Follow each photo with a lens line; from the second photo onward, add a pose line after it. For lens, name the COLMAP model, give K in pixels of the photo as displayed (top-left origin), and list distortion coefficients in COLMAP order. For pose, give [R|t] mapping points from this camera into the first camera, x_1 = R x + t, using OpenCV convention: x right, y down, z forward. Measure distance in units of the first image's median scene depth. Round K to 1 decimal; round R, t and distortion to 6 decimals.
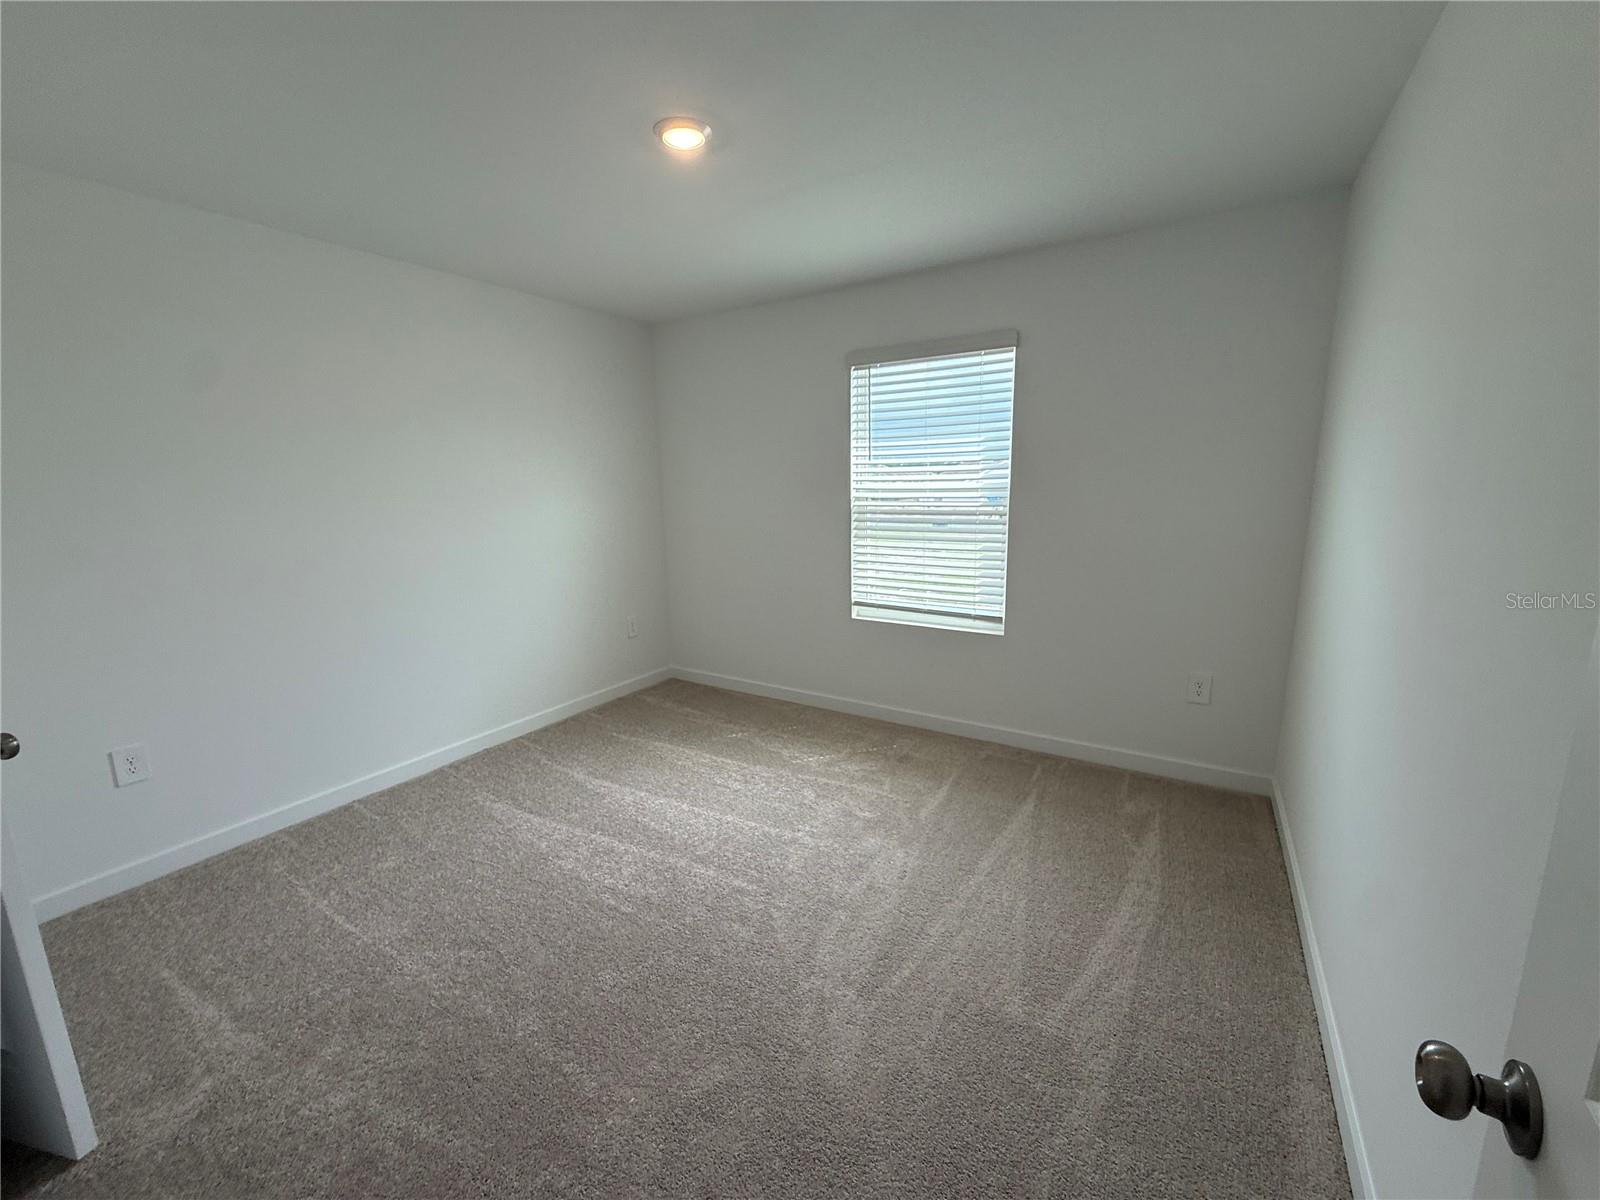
lens RADIAL K [[637.2, 0, 798.9], [0, 637.2, 606.0], [0, 0, 1]] dist [-0.000605, 0.000097]
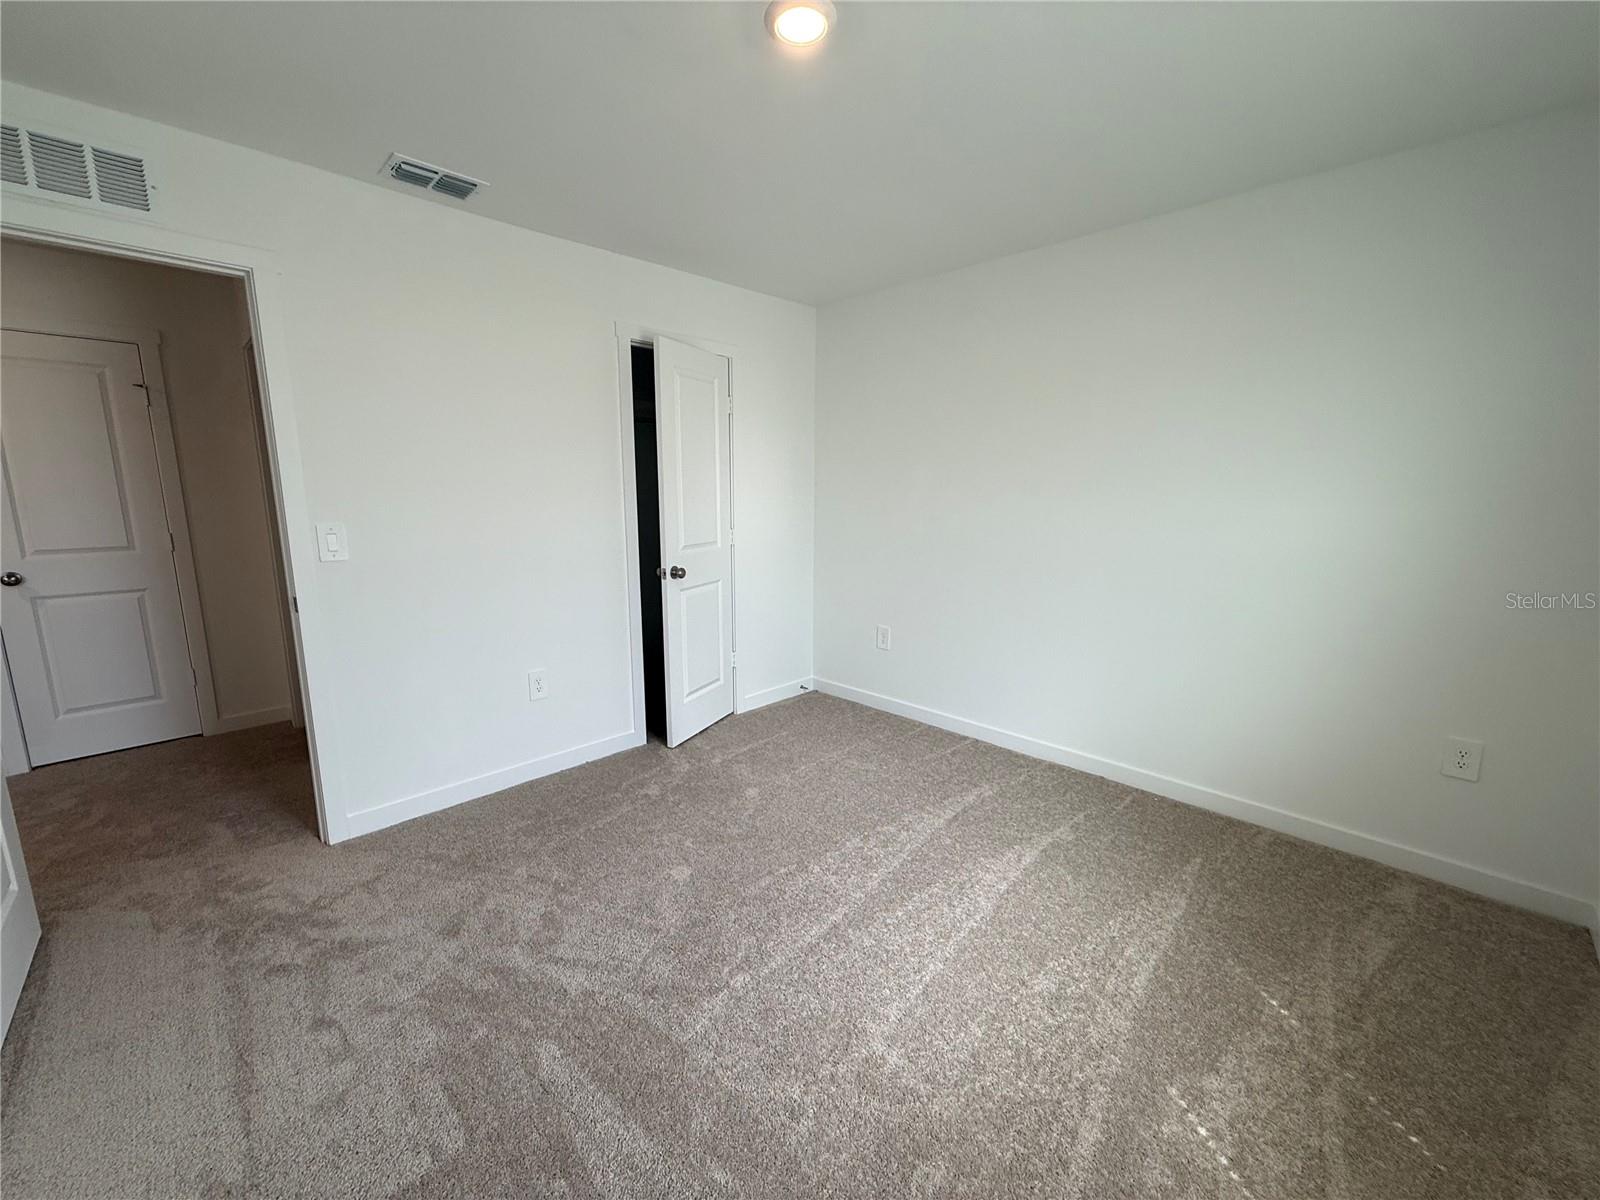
lens RADIAL K [[637.2, 0, 800.6], [0, 637.2, 604.8], [0, 0, 1]] dist [-0.000605, 0.000097]
pose [[-0.219238, 0.199999, -0.954953, 0.432843], [-0.190481, 0.951157, 0.242935, -0.149186], [0.956897, 0.235161, -0.170434, 0.784087]]
